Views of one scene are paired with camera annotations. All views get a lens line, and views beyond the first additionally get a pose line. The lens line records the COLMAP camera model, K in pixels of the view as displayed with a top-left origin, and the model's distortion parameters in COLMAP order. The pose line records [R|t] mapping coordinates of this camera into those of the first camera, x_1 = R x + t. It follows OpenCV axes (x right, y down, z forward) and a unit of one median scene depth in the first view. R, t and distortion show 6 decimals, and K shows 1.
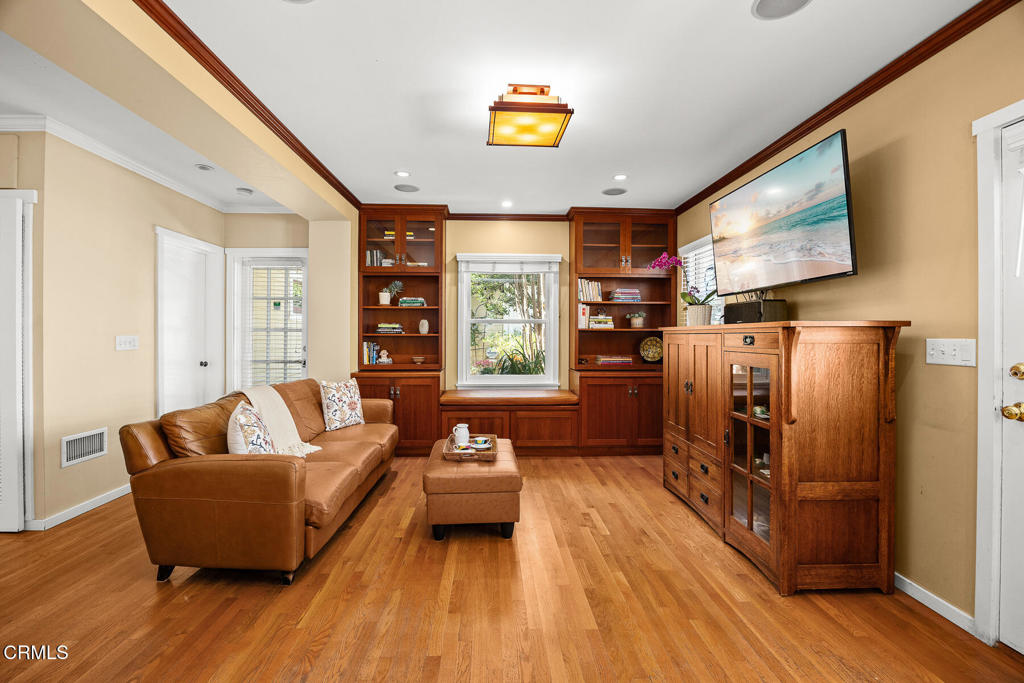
lens RADIAL K [[444.4, 0, 507.0], [0, 444.4, 334.3], [0, 0, 1]] dist [-0.016850, 0.000202]
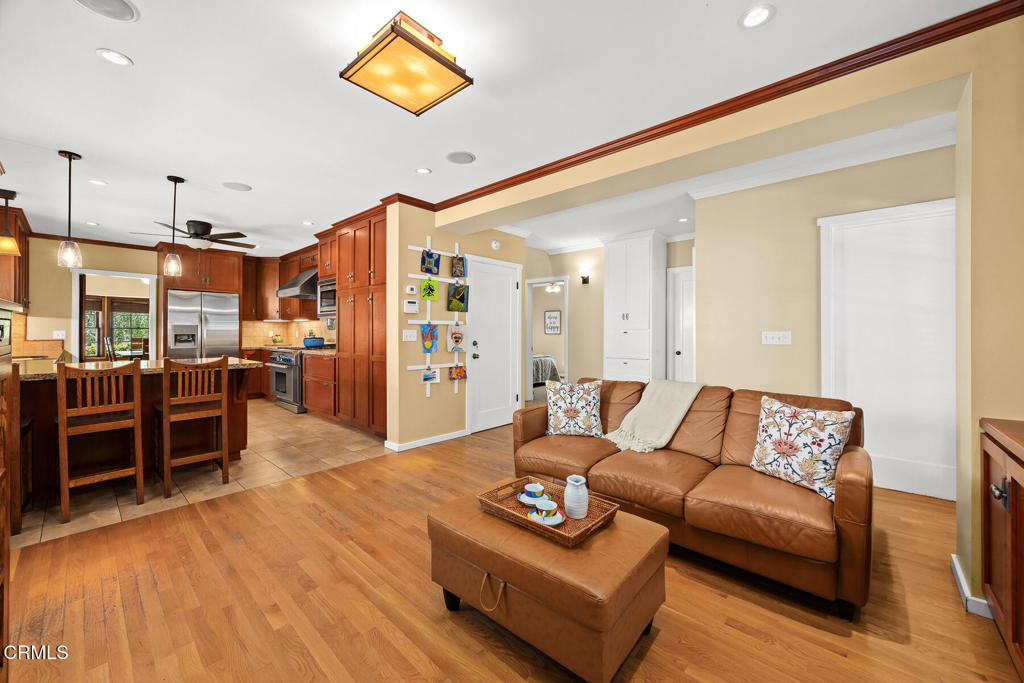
lens RADIAL K [[389.8, 0, 513.5], [0, 389.8, 330.1], [0, 0, 1]] dist [0.000433, 0.000069]
pose [[-0.697054, -0.004616, -0.717004, 0.285824], [-0.001694, 0.999987, -0.004790, 0.004152], [0.717017, -0.002124, -0.697053, 1.102454]]
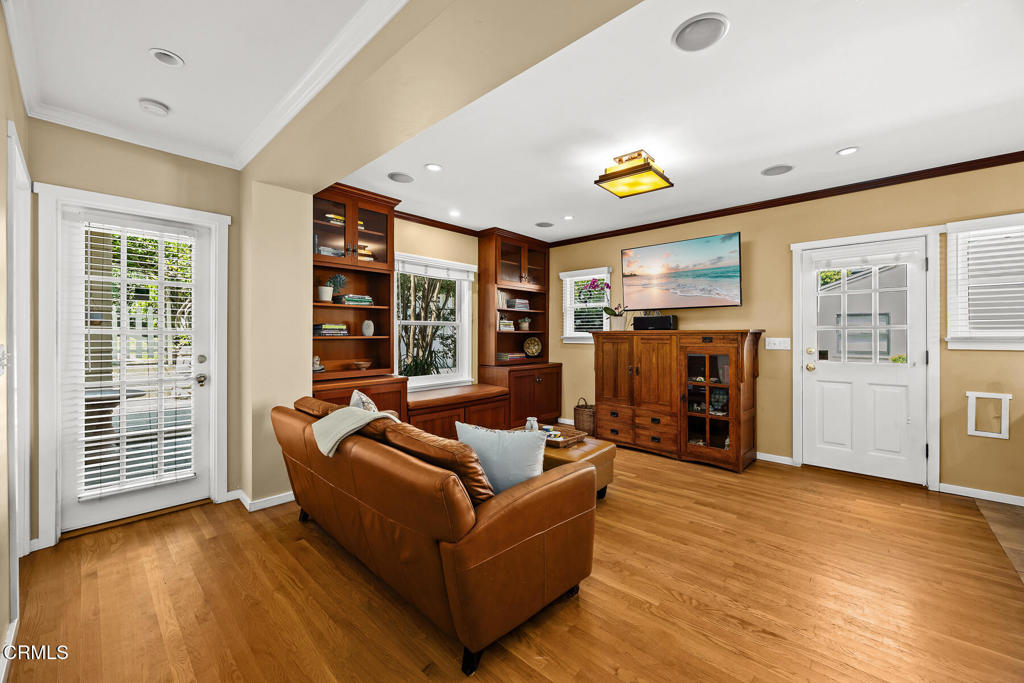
lens RADIAL K [[409.1, 0, 500.6], [0, 409.1, 335.3], [0, 0, 1]] dist [0.000967, 0.000190]
pose [[0.690565, -0.005181, 0.723252, -0.759007], [-0.000183, 0.999973, 0.007338, -0.011432], [-0.723270, -0.005199, 0.690545, 0.290229]]
